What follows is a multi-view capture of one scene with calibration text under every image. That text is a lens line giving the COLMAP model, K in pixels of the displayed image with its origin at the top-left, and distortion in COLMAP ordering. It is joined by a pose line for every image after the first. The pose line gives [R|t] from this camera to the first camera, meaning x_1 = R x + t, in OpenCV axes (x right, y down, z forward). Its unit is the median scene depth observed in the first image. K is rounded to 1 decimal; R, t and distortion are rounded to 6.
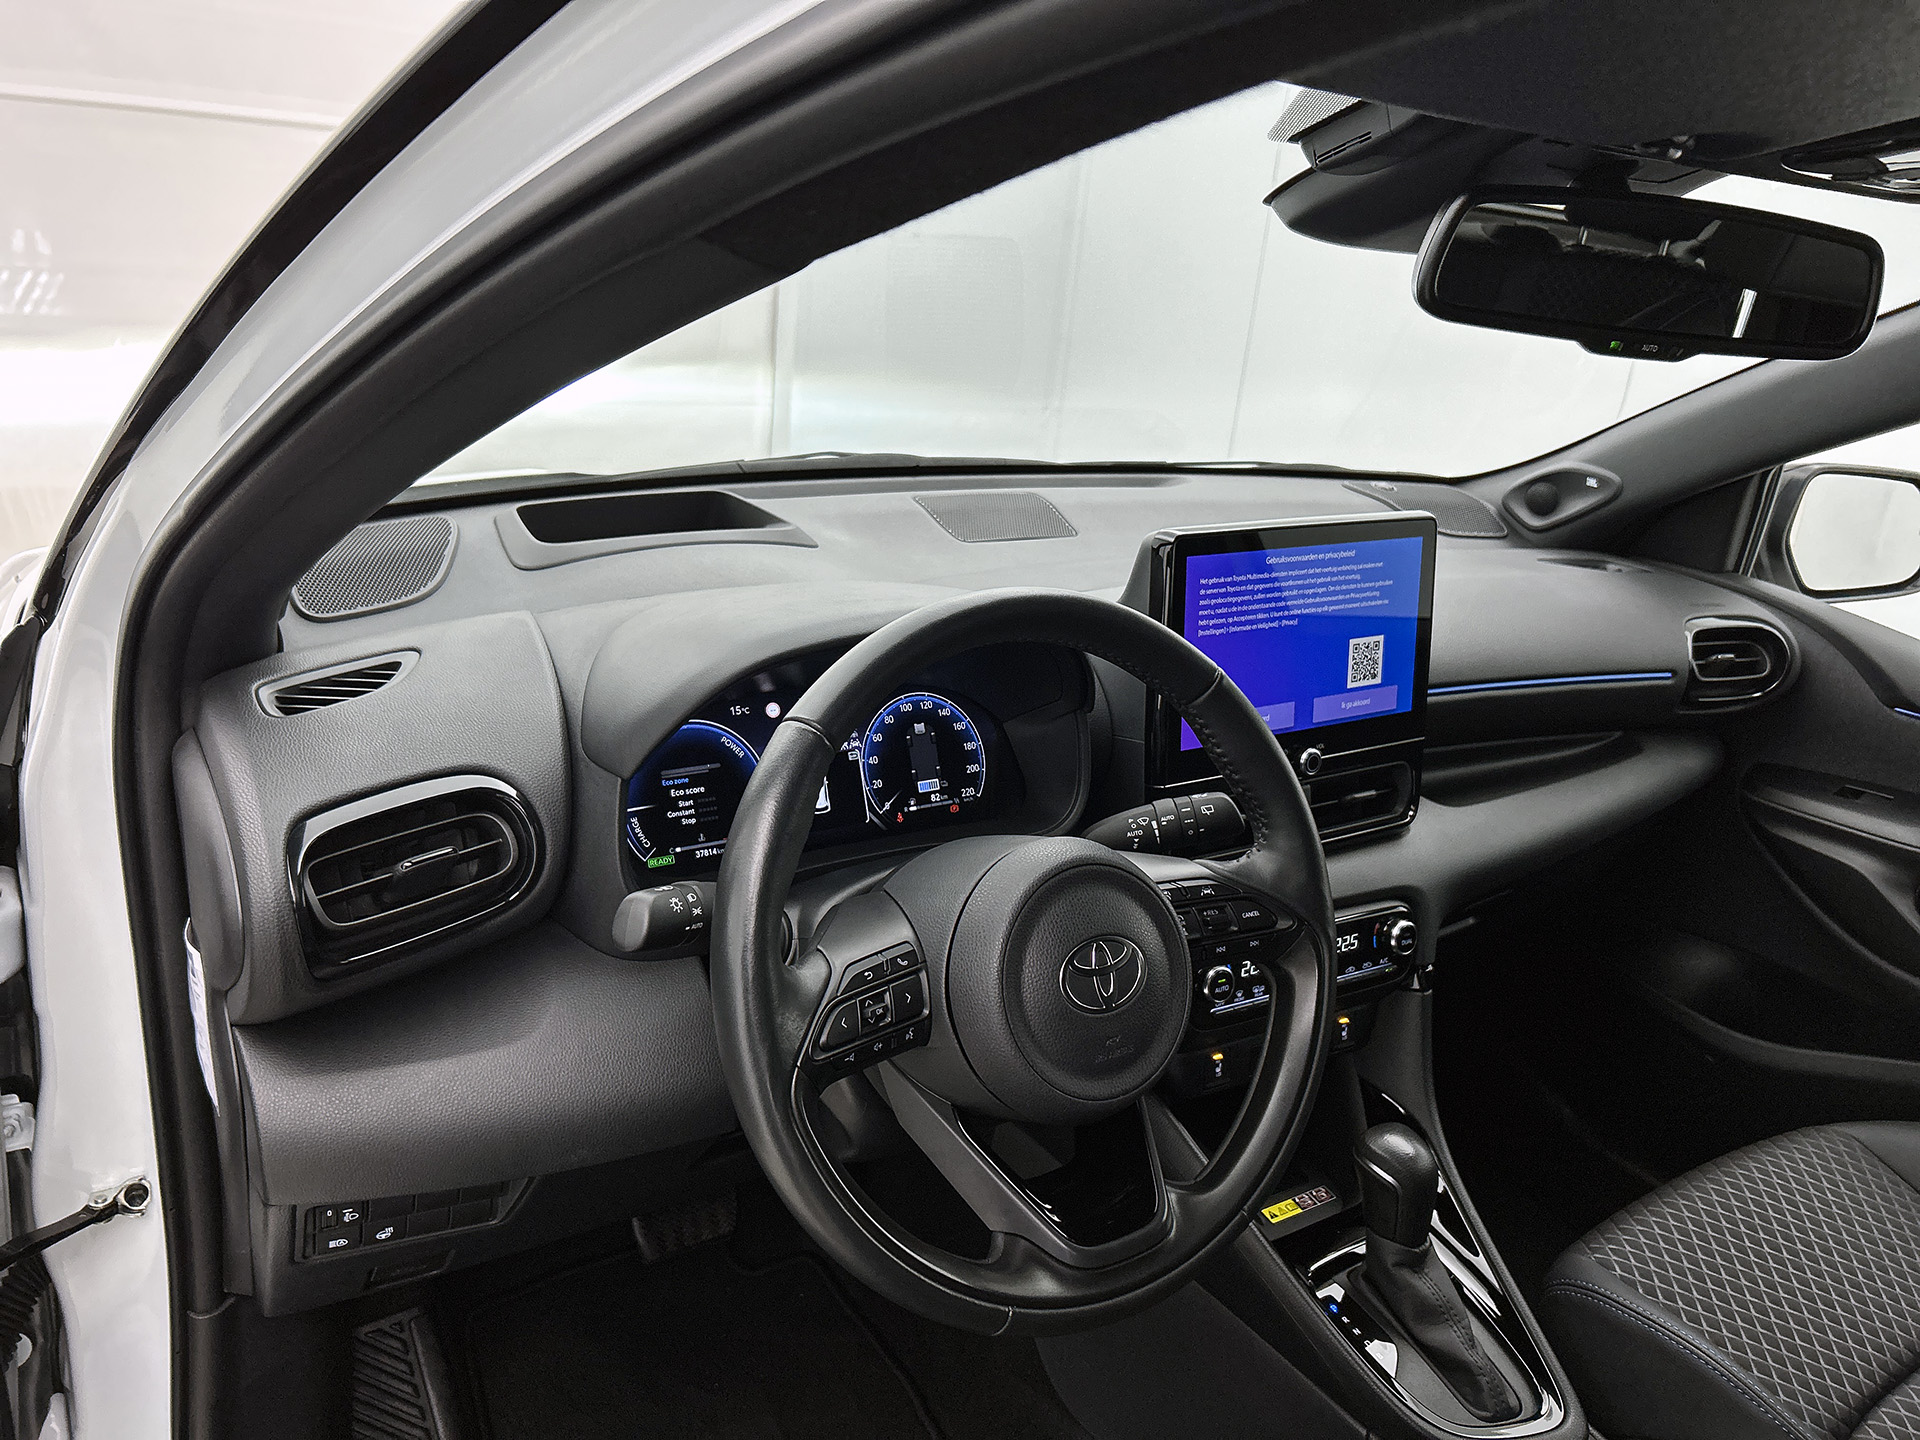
lens RADIAL K [[1438.5, 0, 960.0], [0, 1438.5, 720.0], [0, 0, 1]] dist [0.138811, -0.256184]
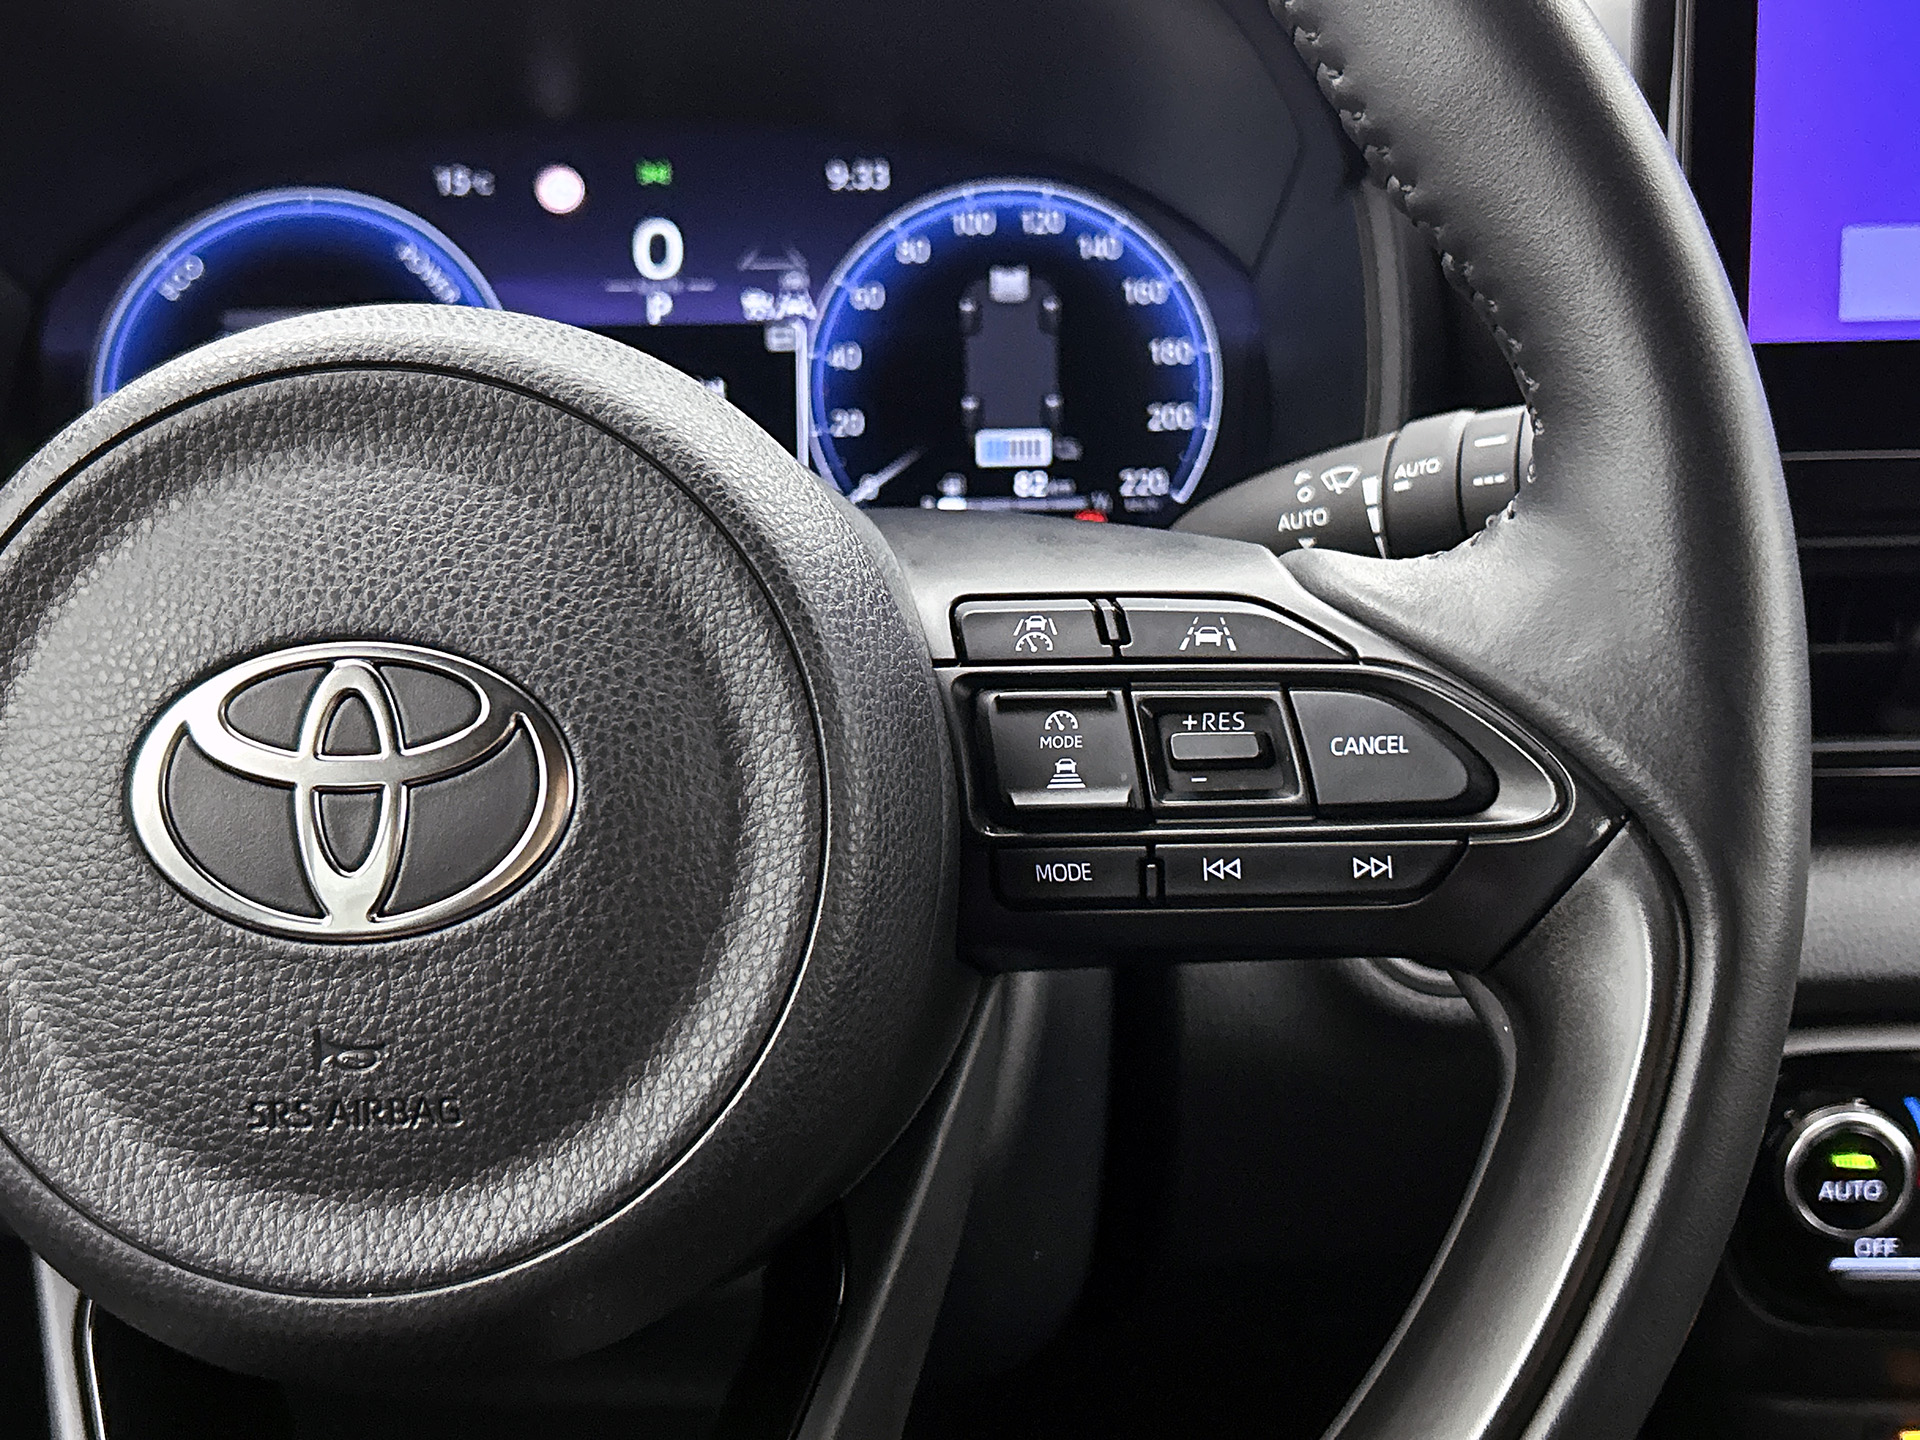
lens RADIAL K [[2466.6, 0, 960.0], [0, 2466.6, 720.0], [0, 0, 1]] dist [0.261696, -1.154118]
pose [[0.835282, 0.083795, -0.543399, 0.296701], [-0.095725, 0.995388, 0.006352, 0.107480], [0.541425, 0.046711, 0.839450, 0.486597]]
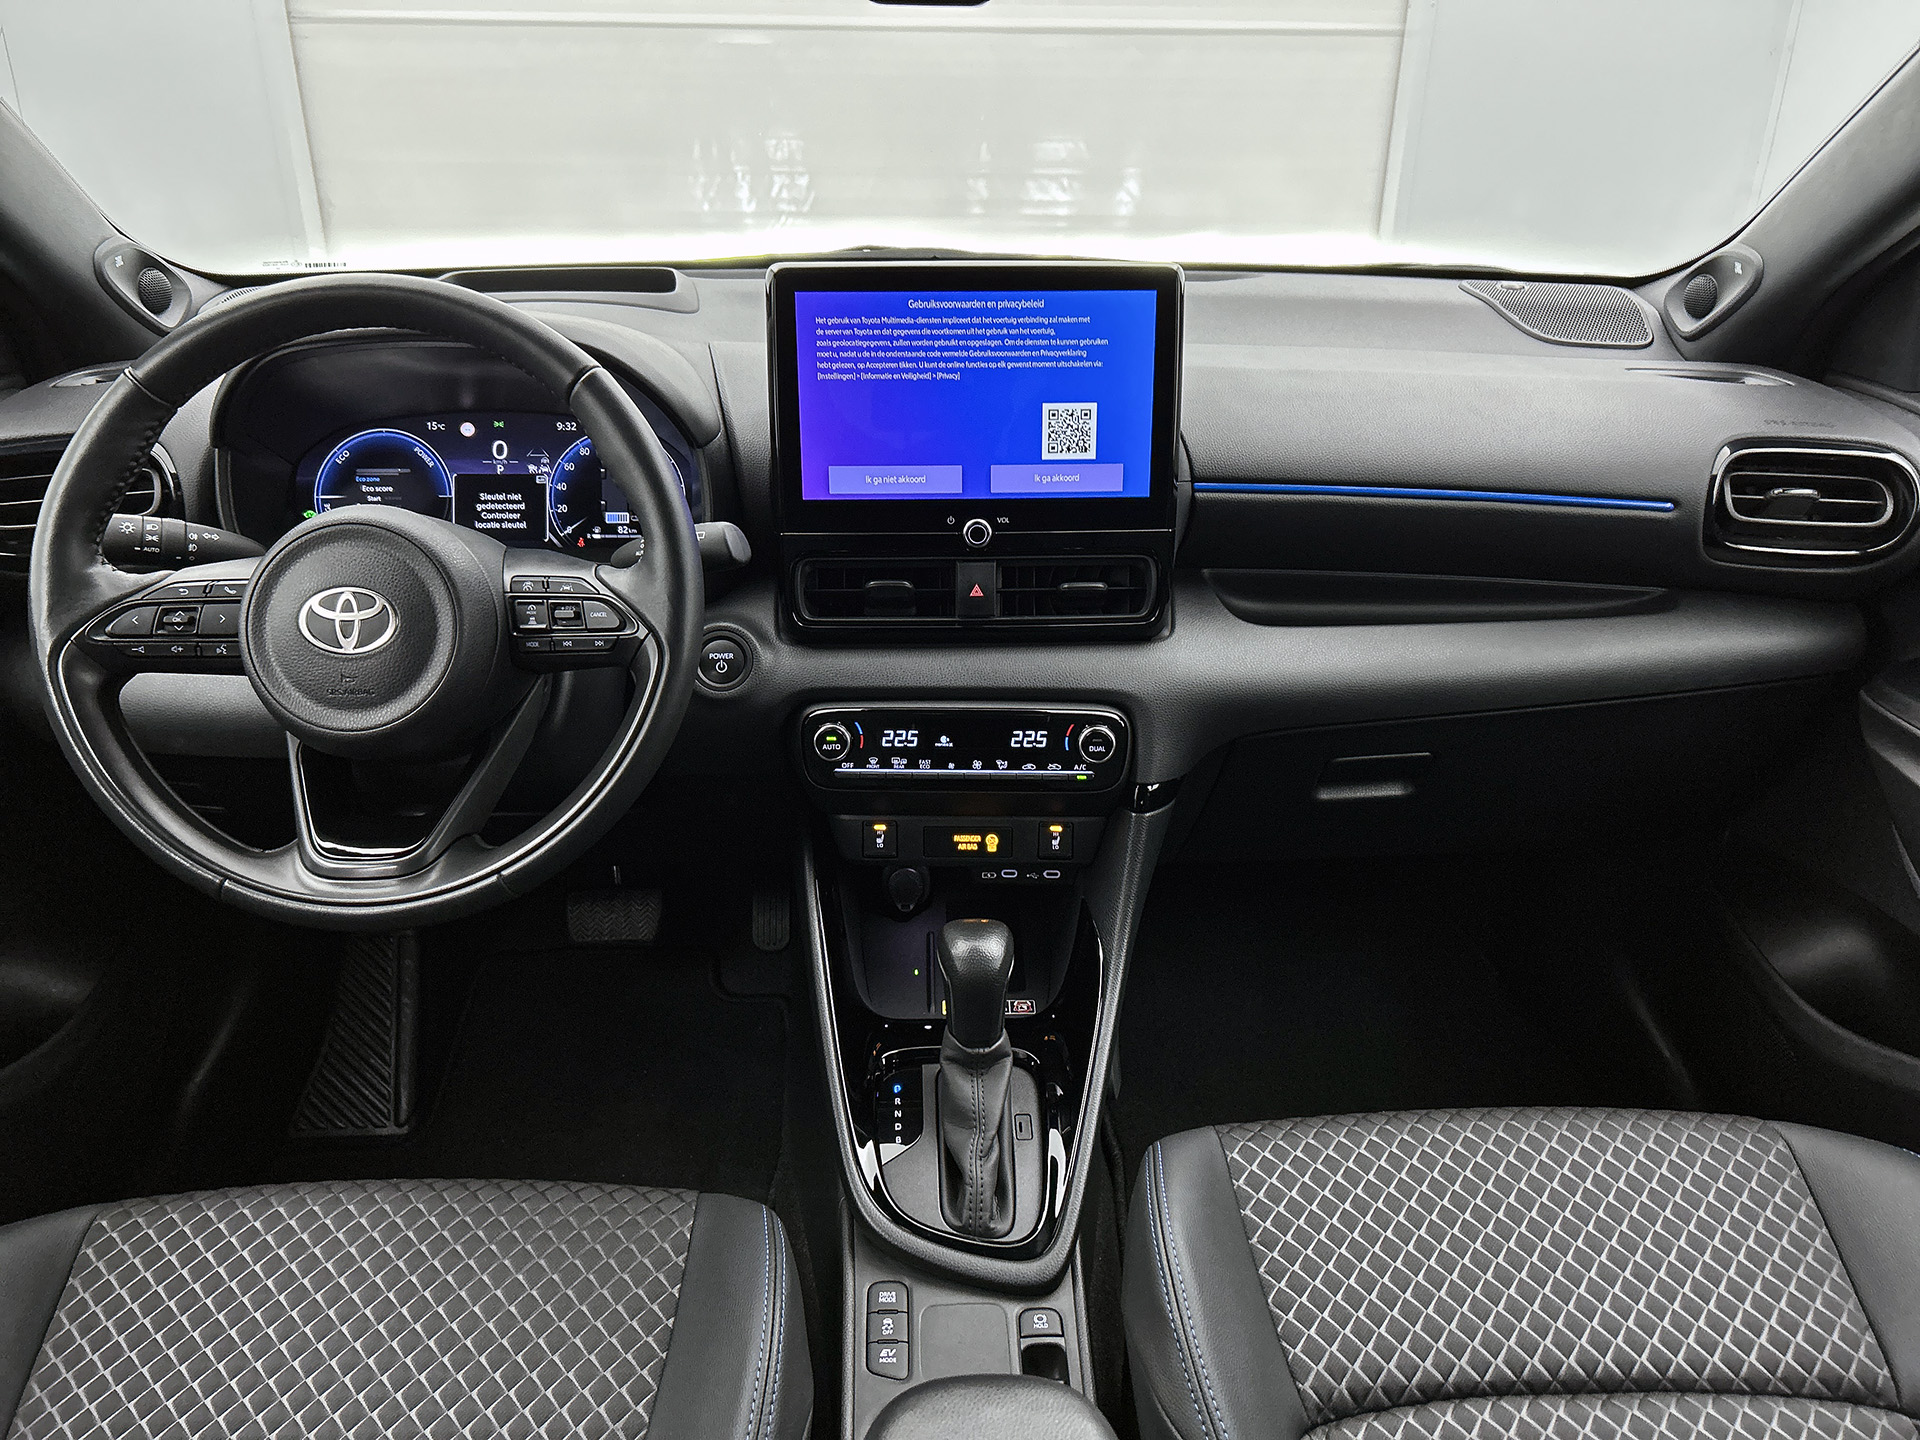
lens RADIAL K [[1467.7, 0, 959.1], [0, 1467.7, 756.9], [0, 0, 1]] dist [0.077066, -0.135640]
pose [[0.851020, 0.148997, -0.503552, 0.767714], [-0.109952, 0.988206, 0.106581, 0.075610], [0.513494, -0.035336, 0.857366, 0.179815]]
